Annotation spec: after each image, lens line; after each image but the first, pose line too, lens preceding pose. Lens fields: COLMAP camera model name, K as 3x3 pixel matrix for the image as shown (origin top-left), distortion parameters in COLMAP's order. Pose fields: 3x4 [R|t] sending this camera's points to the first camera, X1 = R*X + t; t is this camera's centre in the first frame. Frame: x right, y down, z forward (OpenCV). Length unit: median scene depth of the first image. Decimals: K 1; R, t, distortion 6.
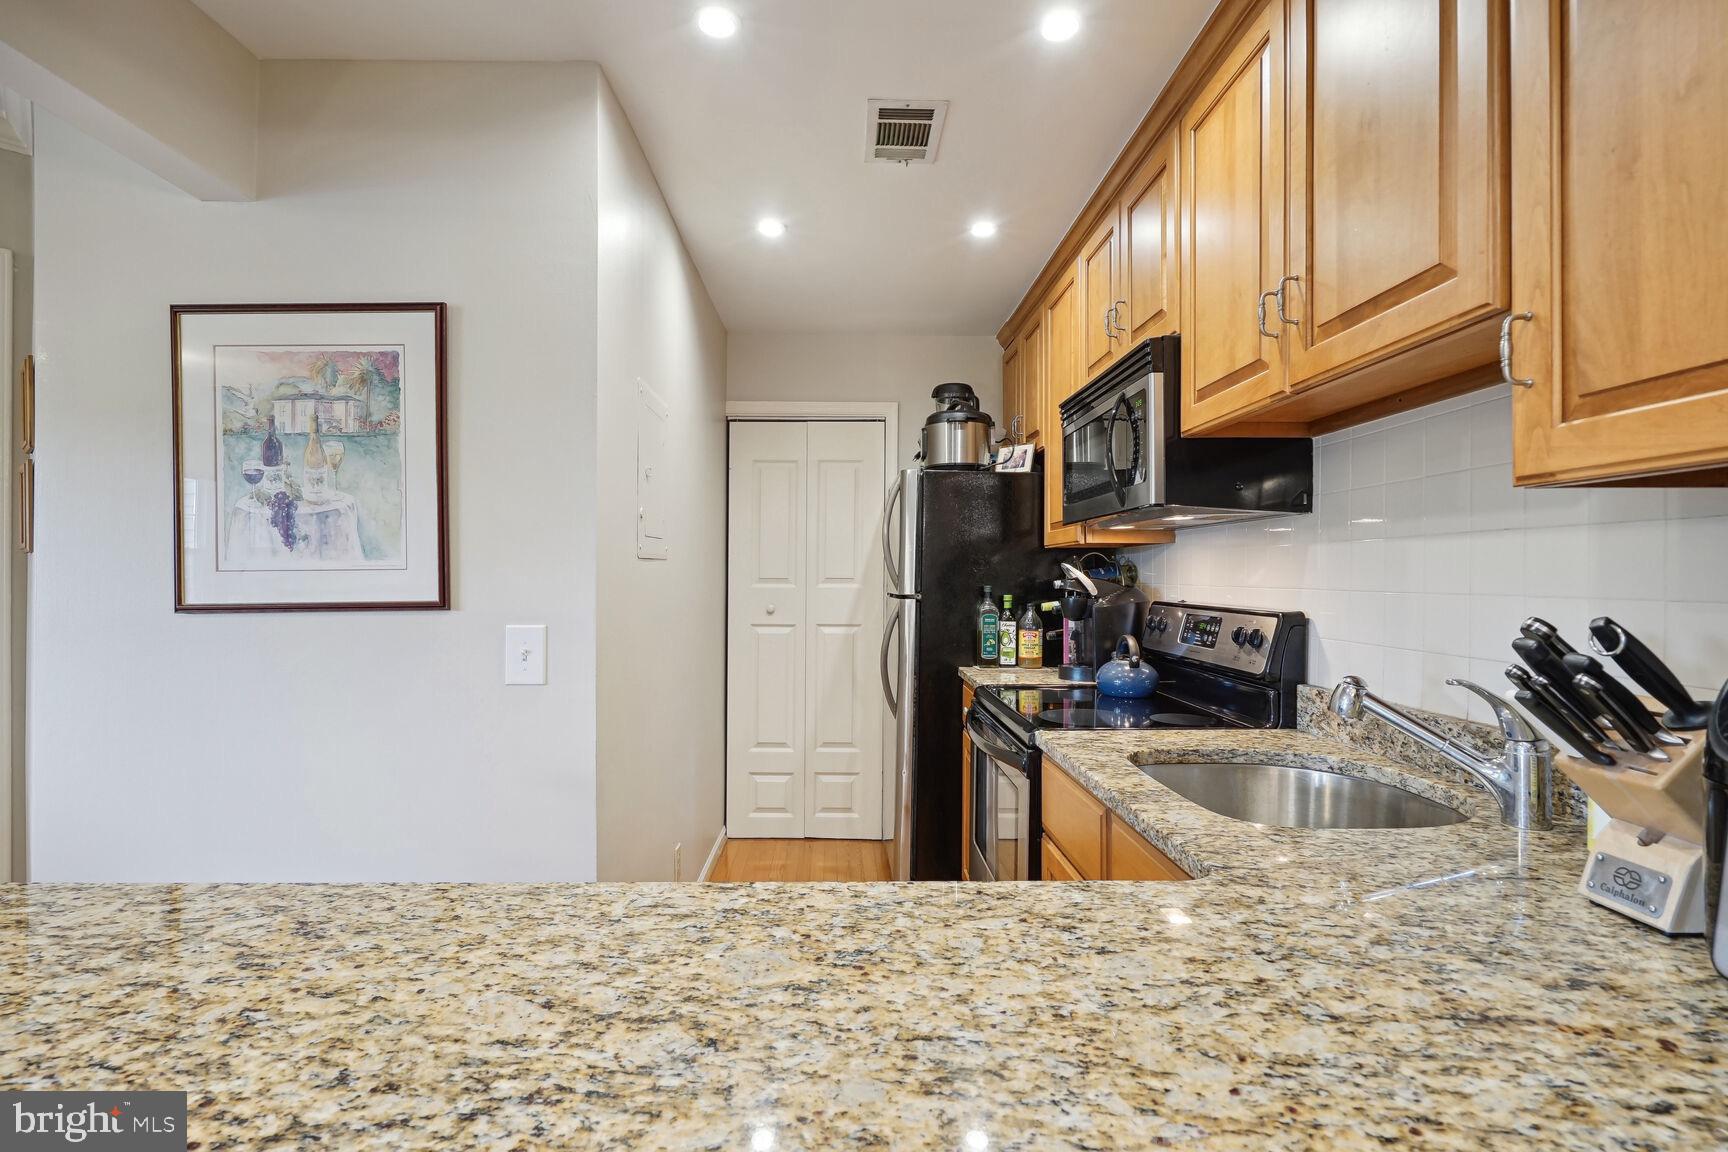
lens RADIAL K [[807.8, 0, 857.5], [0, 807.8, 586.9], [0, 0, 1]] dist [-0.002949, 0.000260]
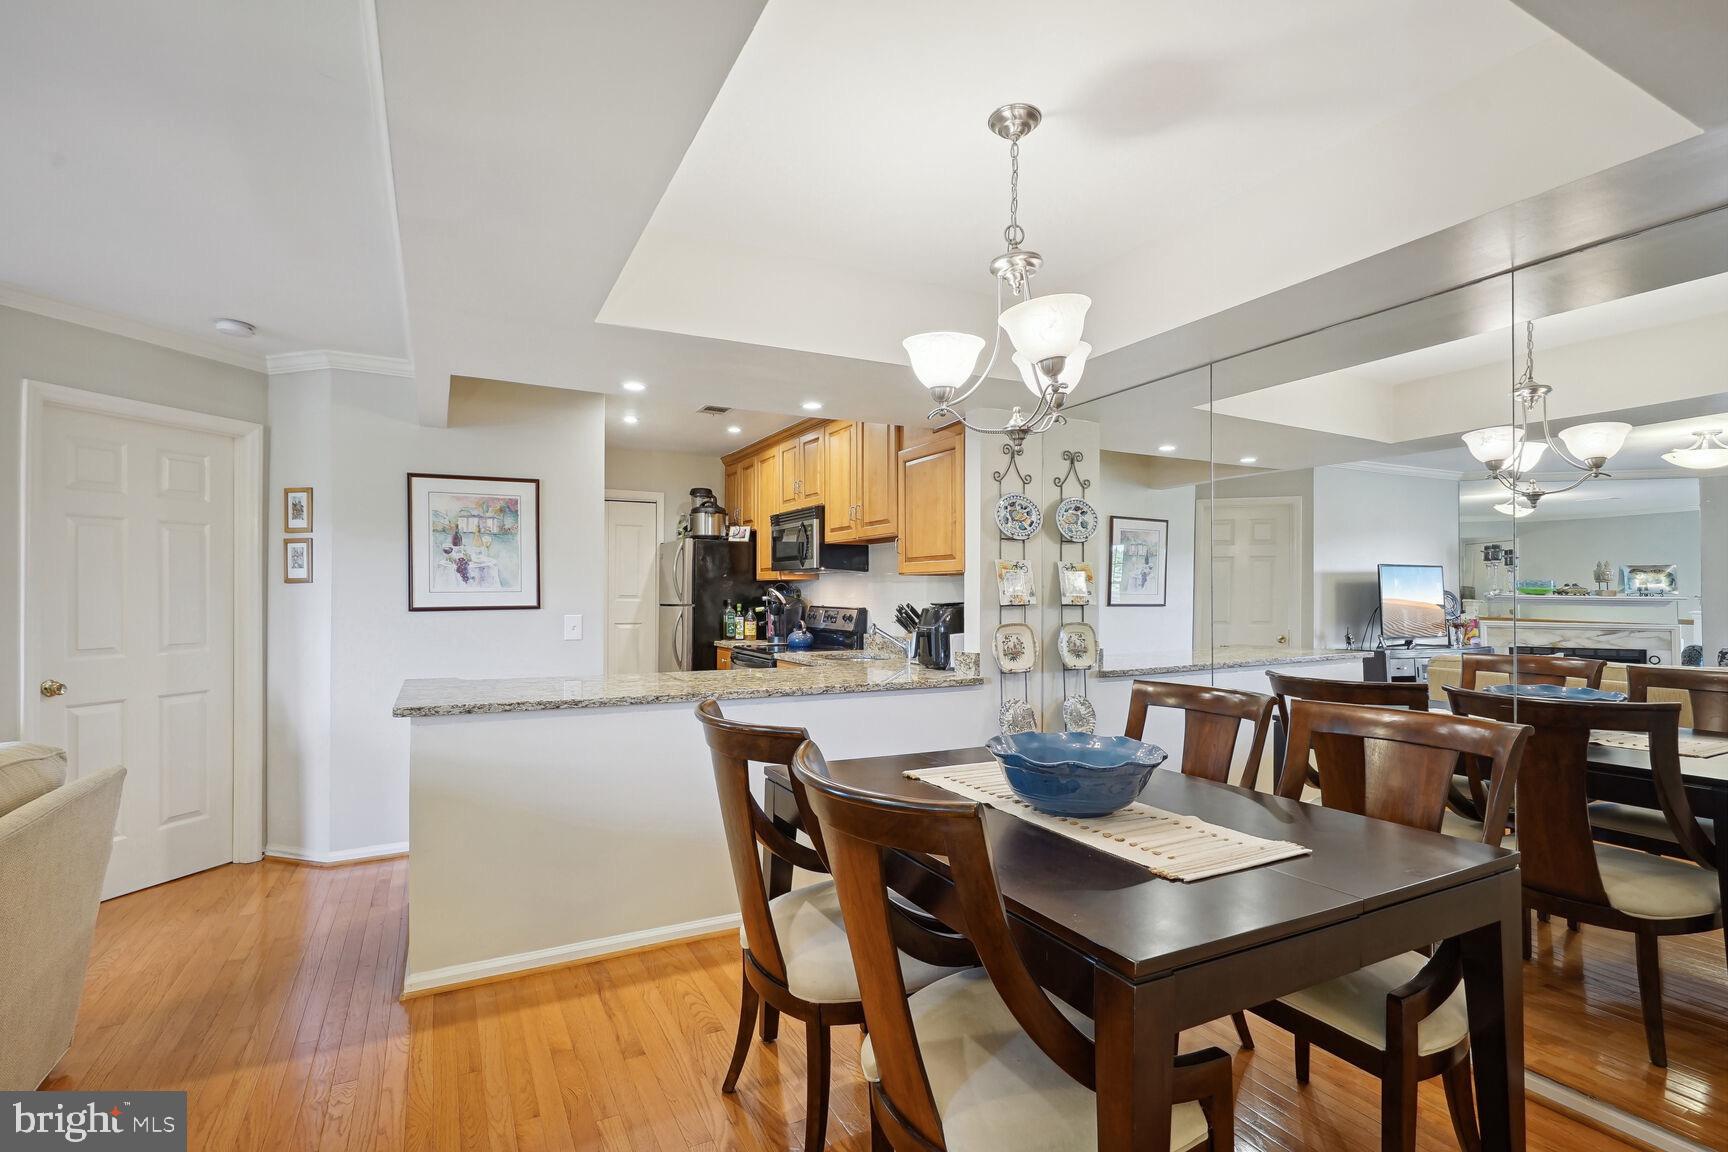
lens RADIAL K [[807.3, 0, 872.1], [0, 807.3, 594.9], [0, 0, 1]] dist [-0.001962, -0.000116]
pose [[0.890678, -0.000355, 0.454634, -0.534391], [0.005388, 0.999938, -0.009775, 0.011526], [-0.454603, 0.011156, 0.890625, -1.149967]]
